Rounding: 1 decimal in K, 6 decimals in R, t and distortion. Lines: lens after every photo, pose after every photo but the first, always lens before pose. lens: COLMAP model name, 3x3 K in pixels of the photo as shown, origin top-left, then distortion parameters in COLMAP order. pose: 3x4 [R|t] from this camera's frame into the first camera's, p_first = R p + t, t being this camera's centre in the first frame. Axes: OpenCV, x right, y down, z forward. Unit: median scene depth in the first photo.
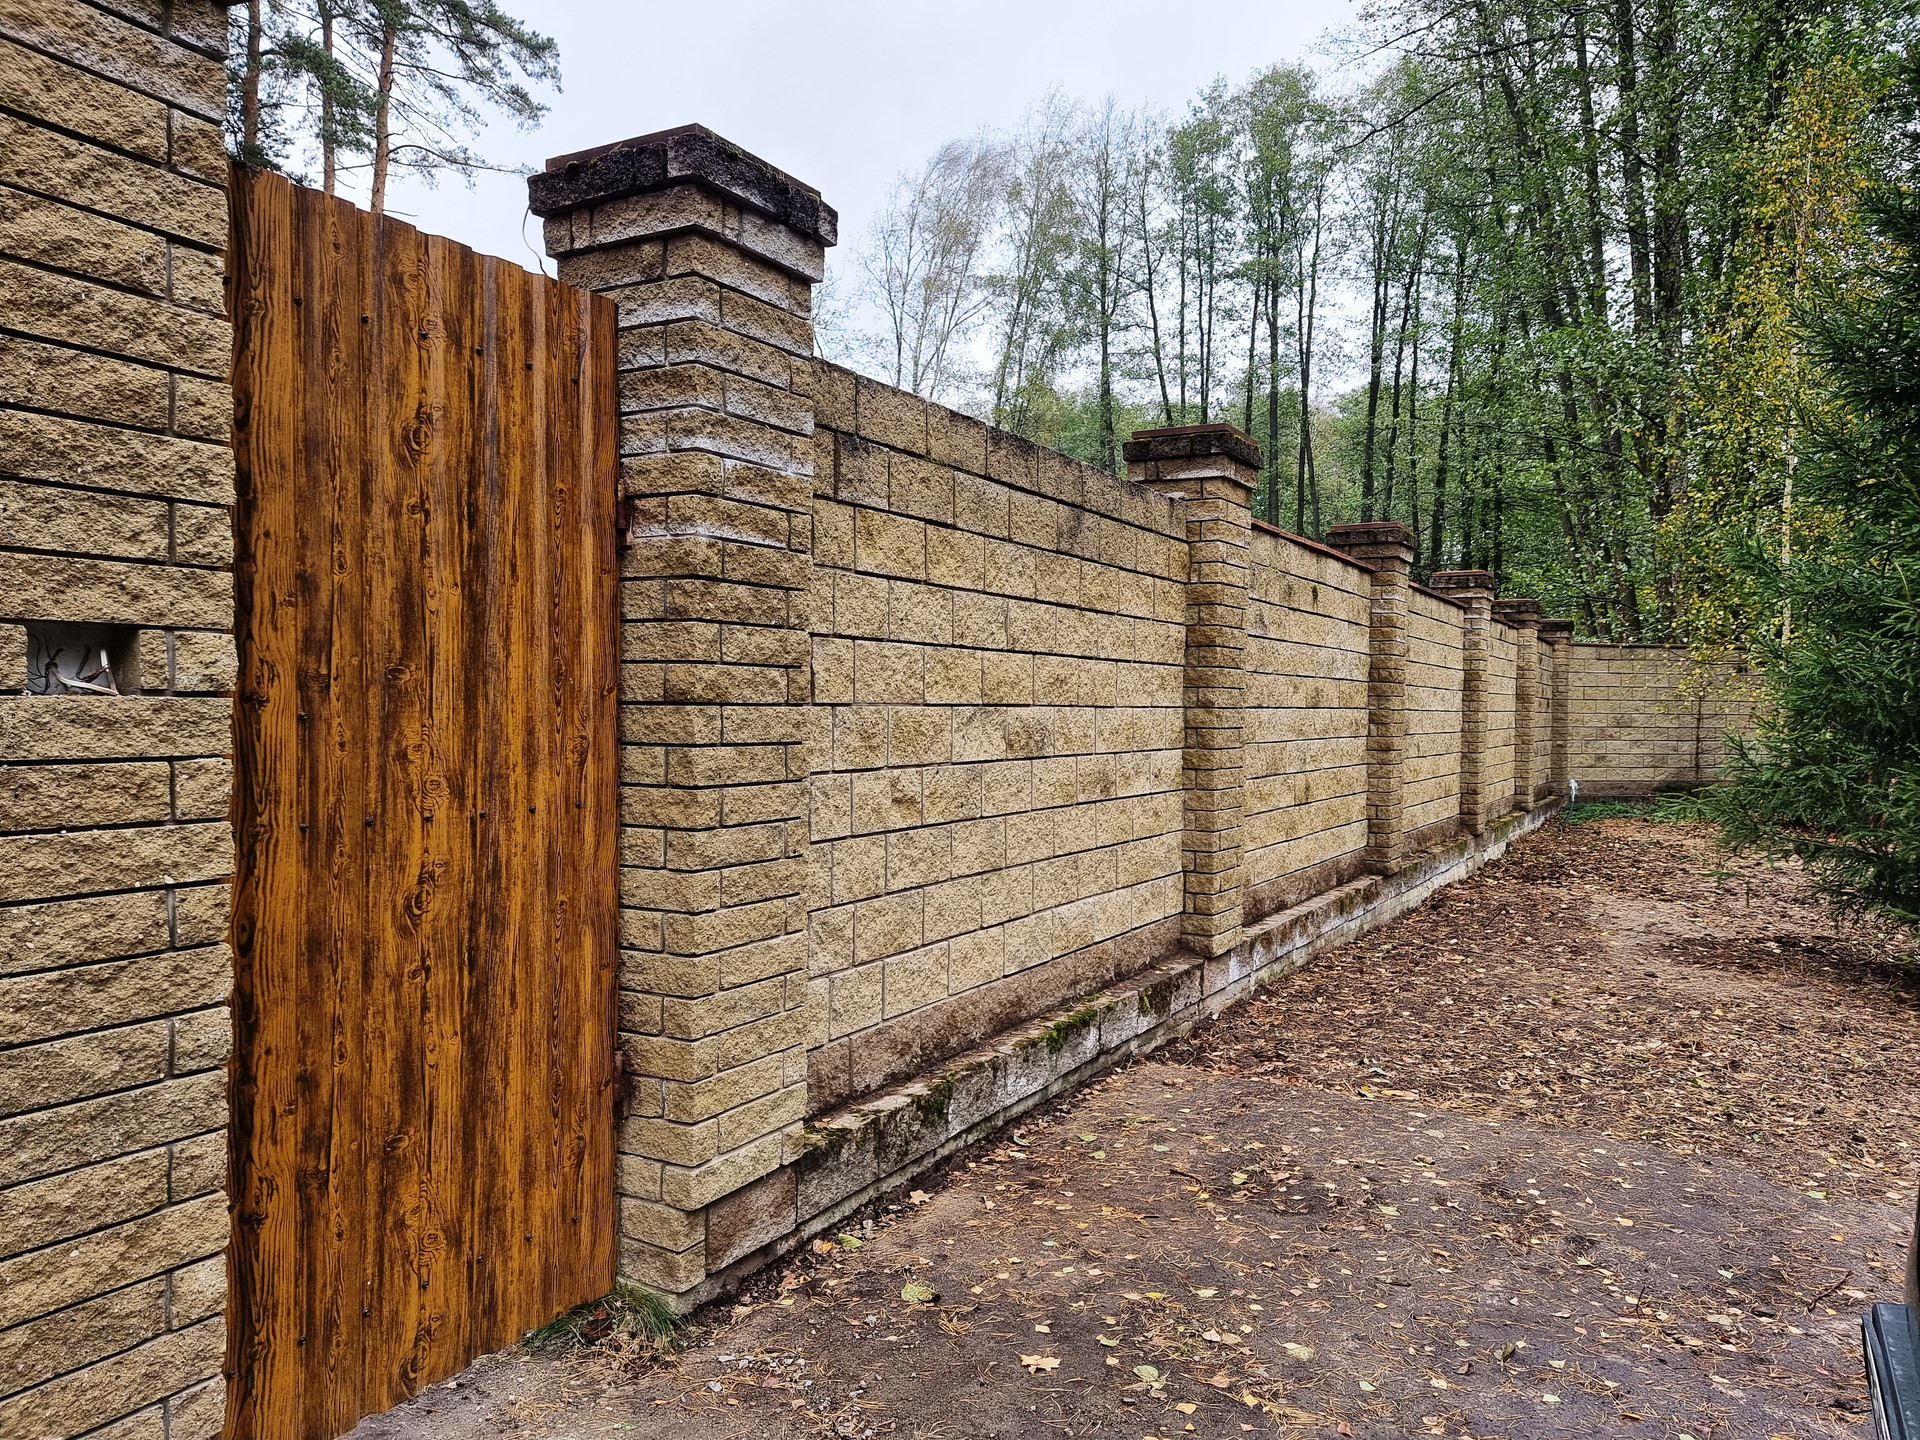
lens RADIAL K [[1343.3, 0, 960.0], [0, 1343.3, 720.0], [0, 0, 1]] dist [0.060944, -0.003648]
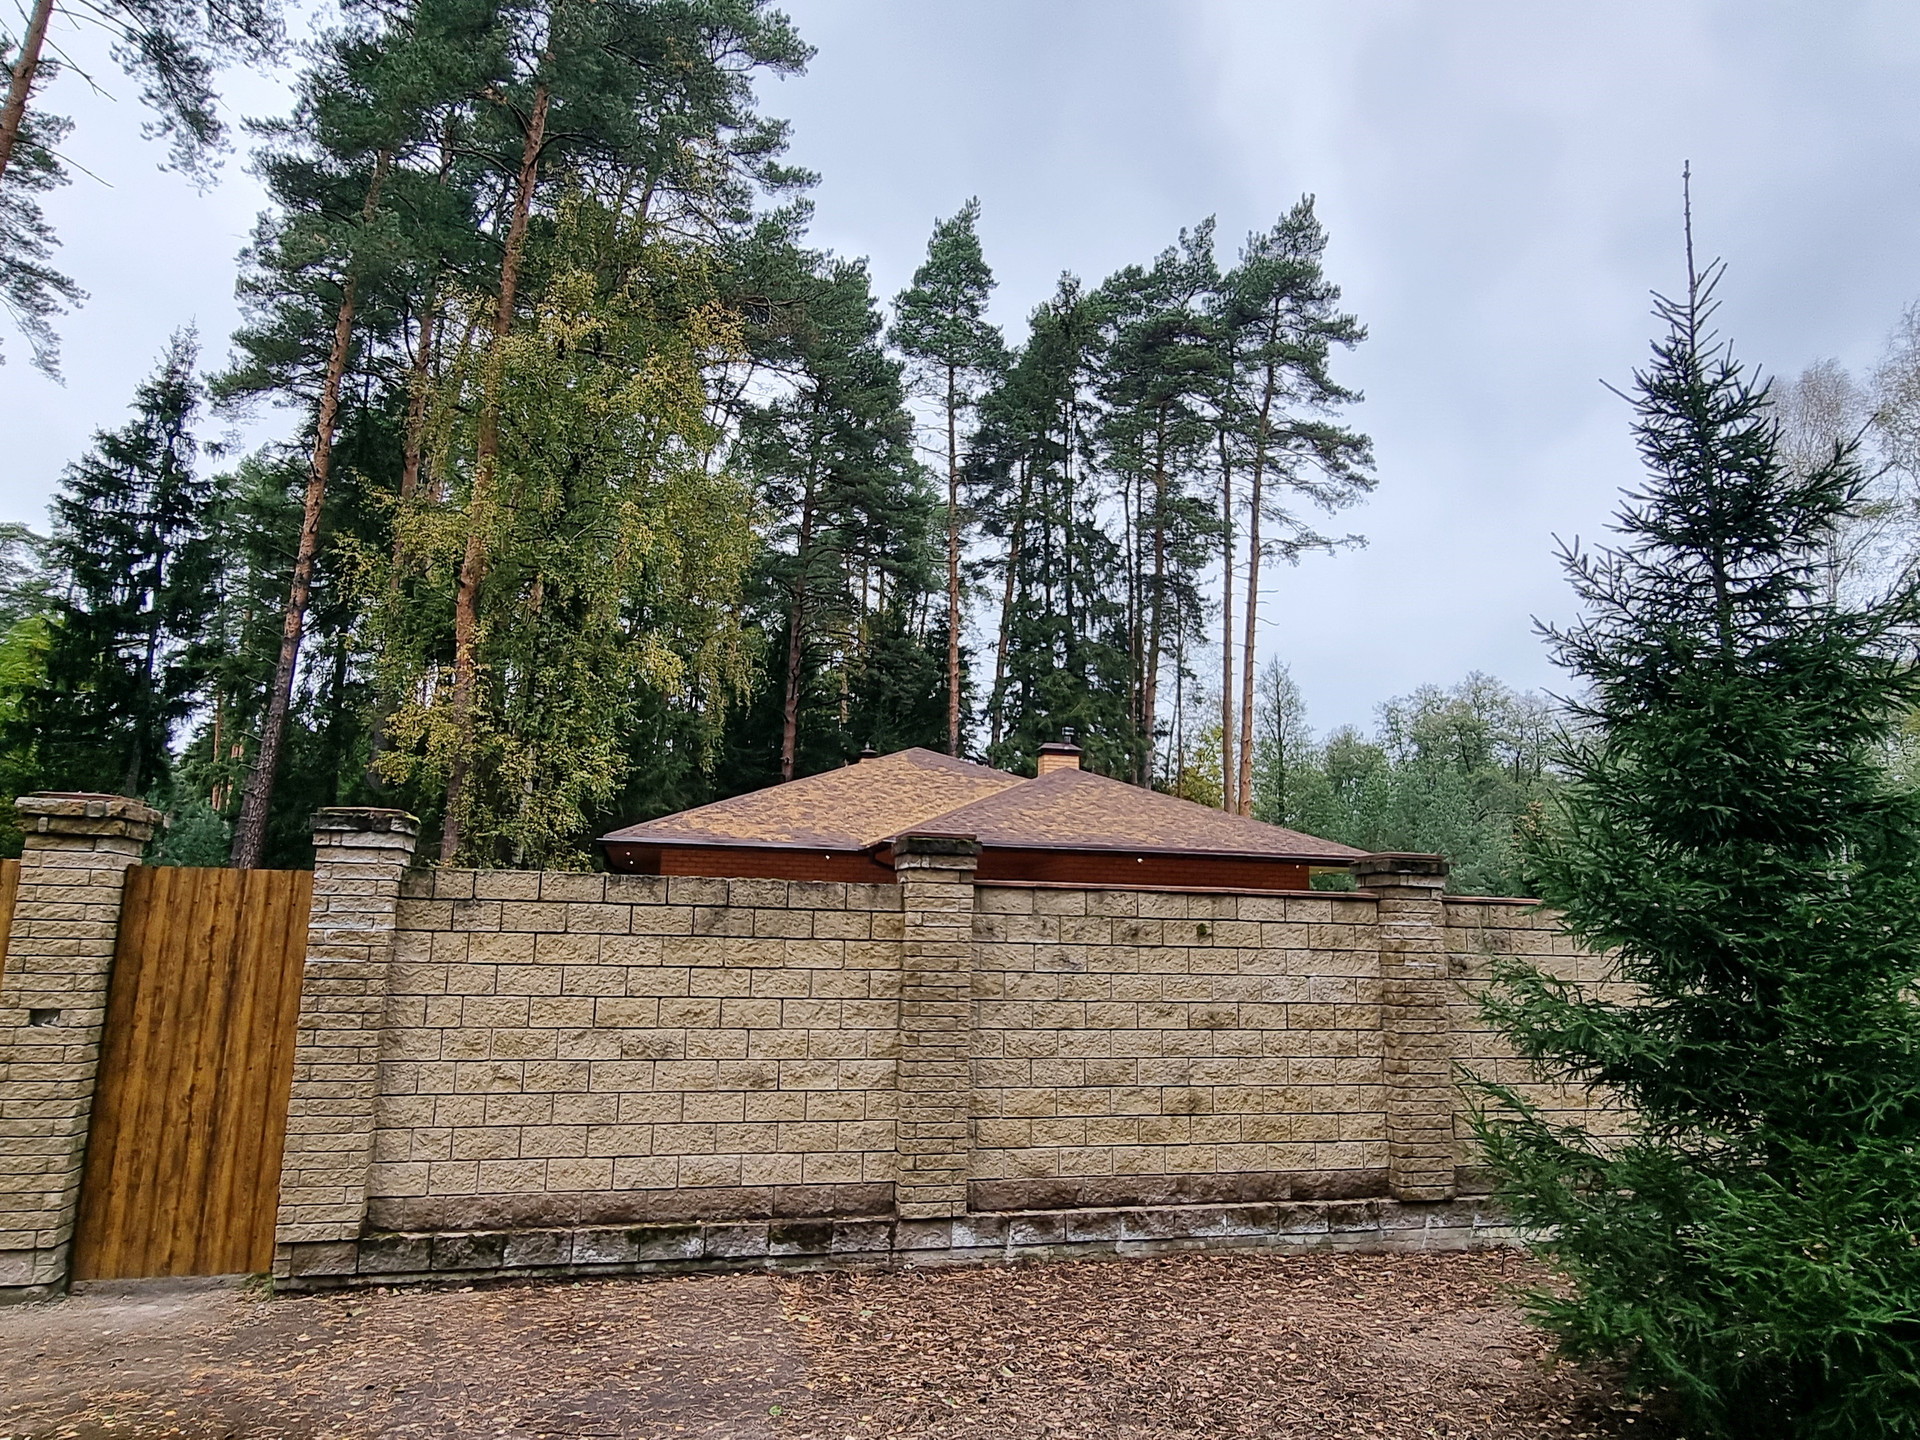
lens RADIAL K [[1213.6, 0, 960.0], [0, 1213.6, 720.0], [0, 0, 1]] dist [-0.004448, -0.001757]
pose [[0.690490, -0.131184, -0.711347, 1.697575], [-0.019118, 0.979764, -0.199242, -0.109928], [0.723089, 0.151174, 0.674009, 0.202299]]
